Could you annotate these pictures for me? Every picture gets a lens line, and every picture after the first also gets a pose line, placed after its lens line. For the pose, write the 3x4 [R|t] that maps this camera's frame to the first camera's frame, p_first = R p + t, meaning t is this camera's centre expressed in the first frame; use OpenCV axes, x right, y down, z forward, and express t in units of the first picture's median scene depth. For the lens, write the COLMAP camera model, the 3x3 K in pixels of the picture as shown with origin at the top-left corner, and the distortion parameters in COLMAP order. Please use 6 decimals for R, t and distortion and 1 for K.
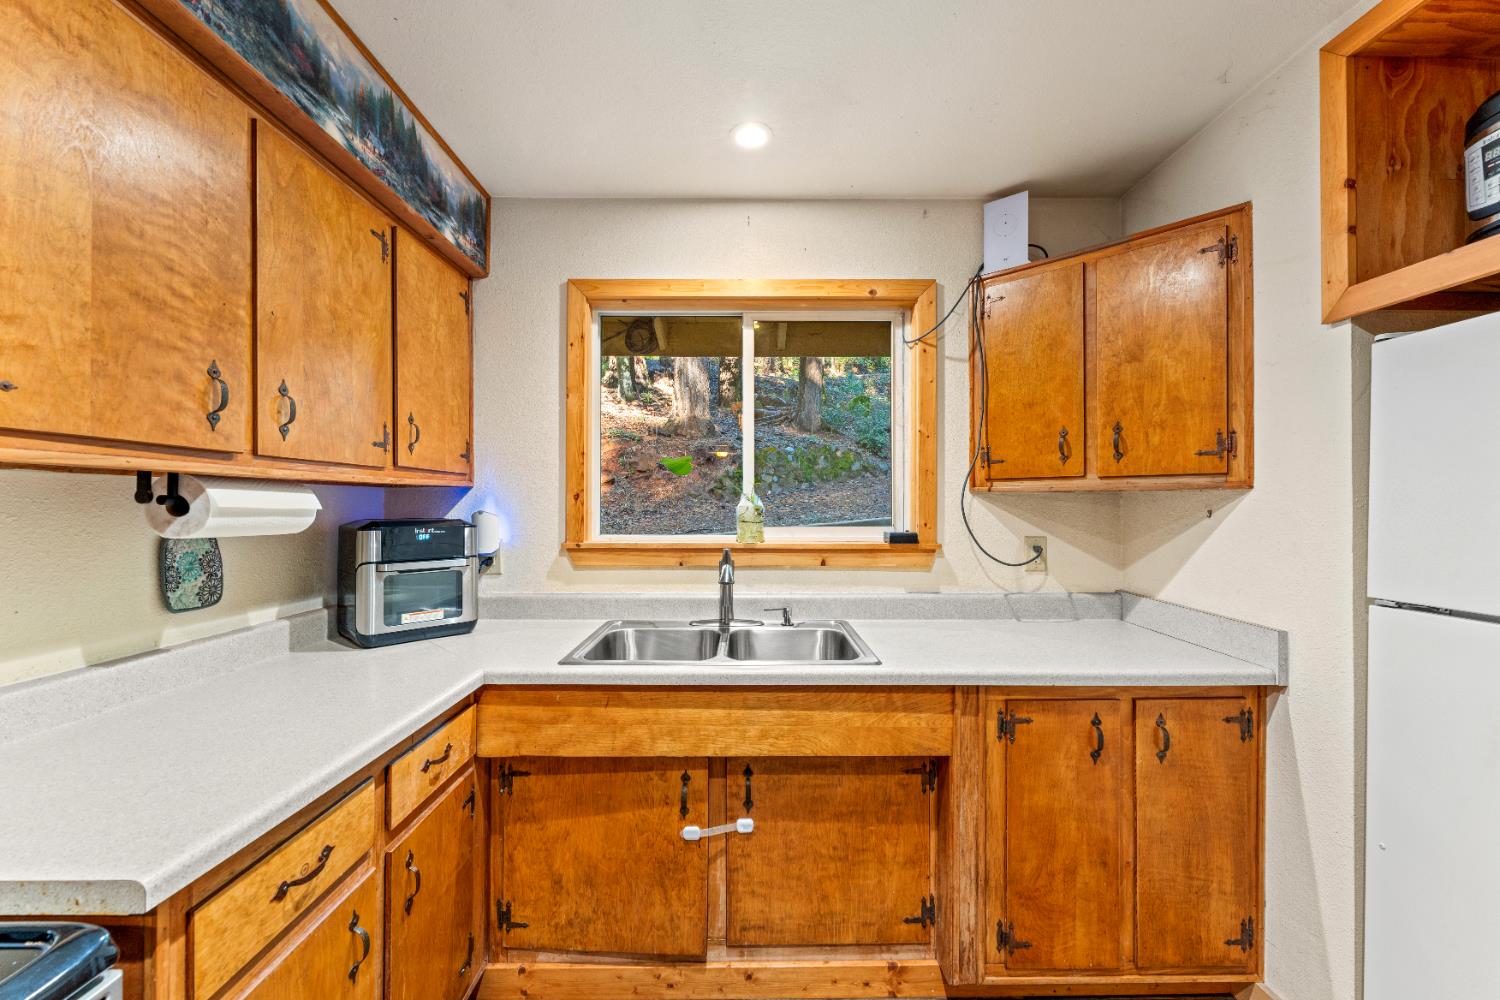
lens RADIAL K [[594.2, 0, 749.7], [0, 594.2, 499.0], [0, 0, 1]] dist [0.000069, 0.000063]
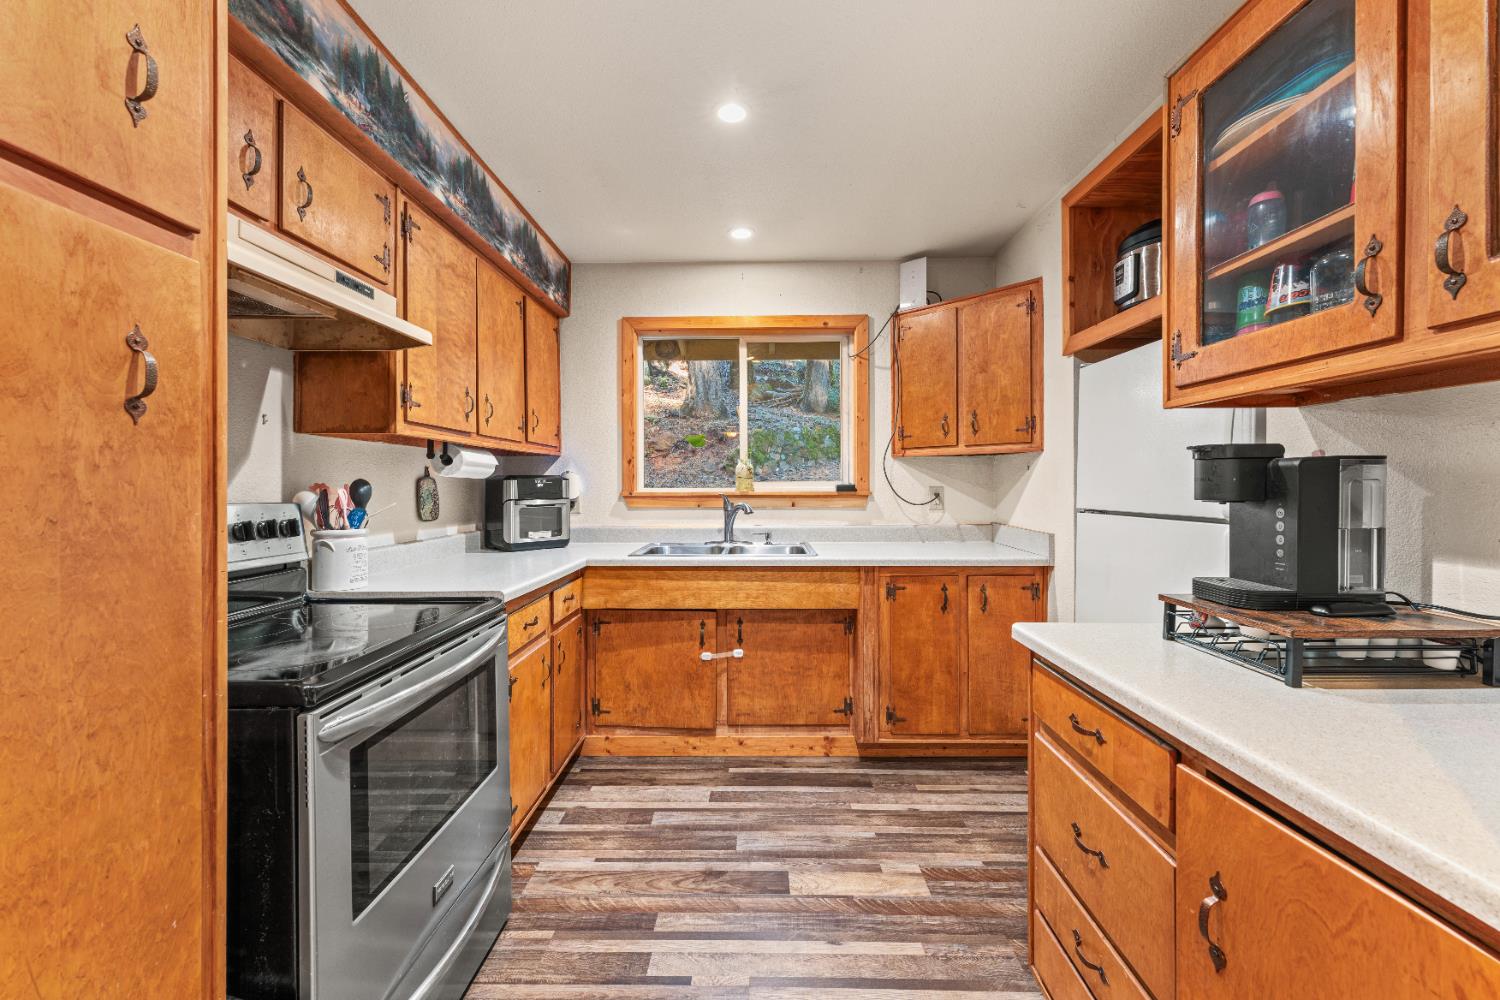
lens RADIAL K [[600.7, 0, 750.0], [0, 600.7, 485.1], [0, 0, 1]] dist [-0.001424, -0.000172]
pose [[0.999707, -0.005093, -0.023652, 0.067706], [0.005291, 0.999951, 0.008310, 0.058912], [0.023608, -0.008432, 0.999686, -0.689282]]
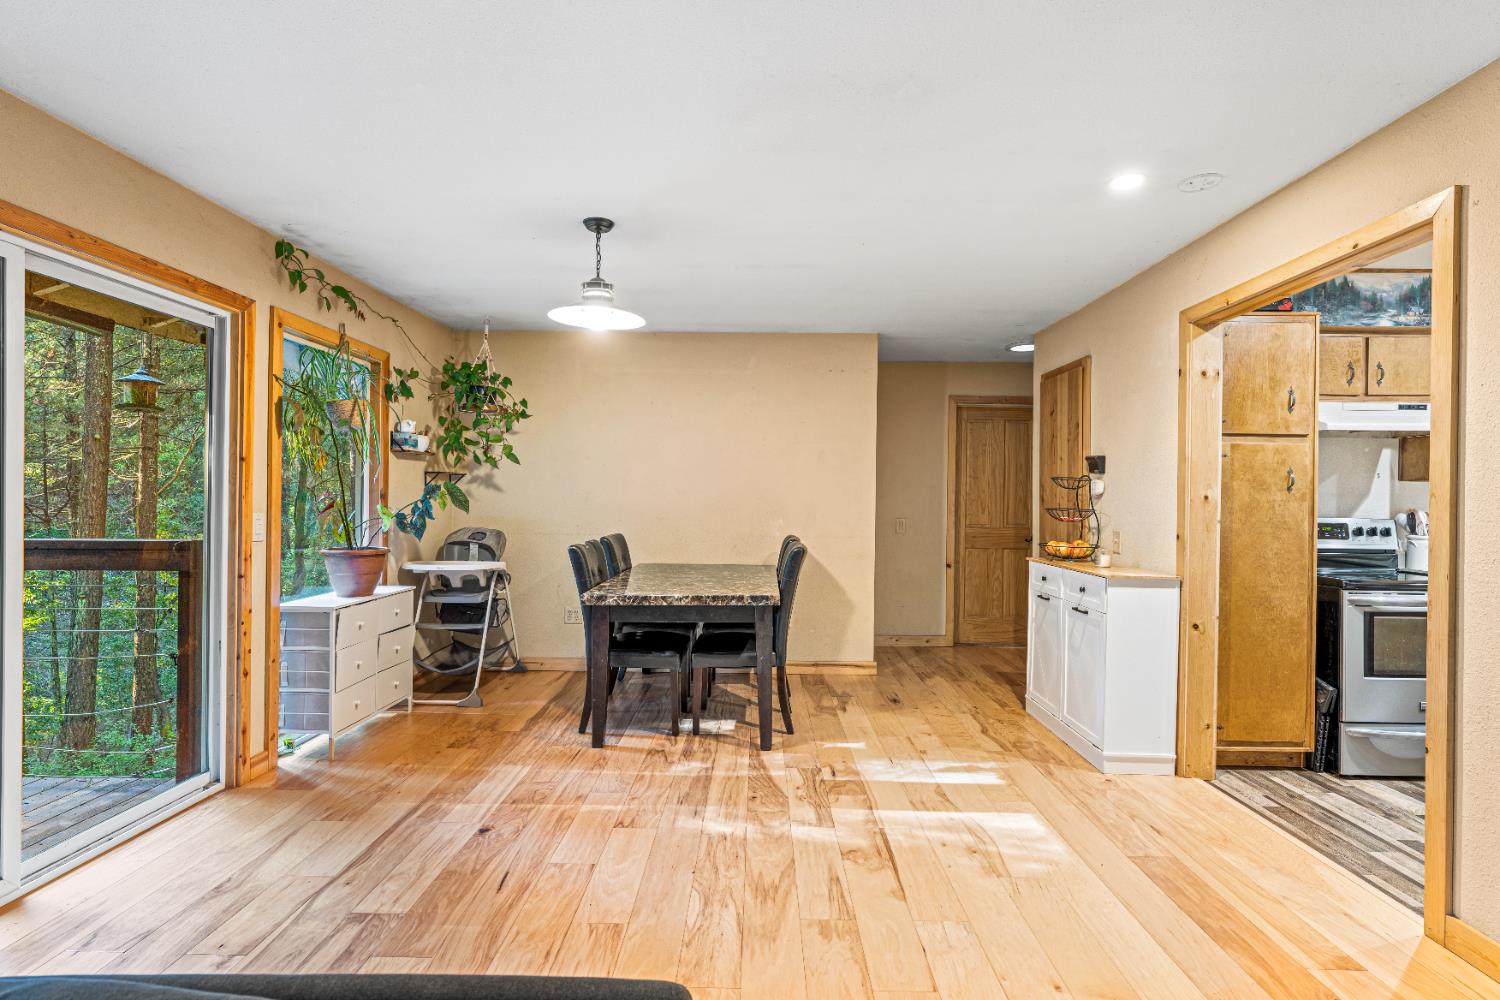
lens RADIAL K [[727.6, 0, 749.7], [0, 727.6, 501.8], [0, 0, 1]] dist [-0.000958, -0.000228]
pose [[-0.016193, -0.000142, -0.999869, 2.322036], [-0.000536, 1.000000, -0.000134, 0.029867], [0.999869, 0.000534, -0.016193, -2.164358]]
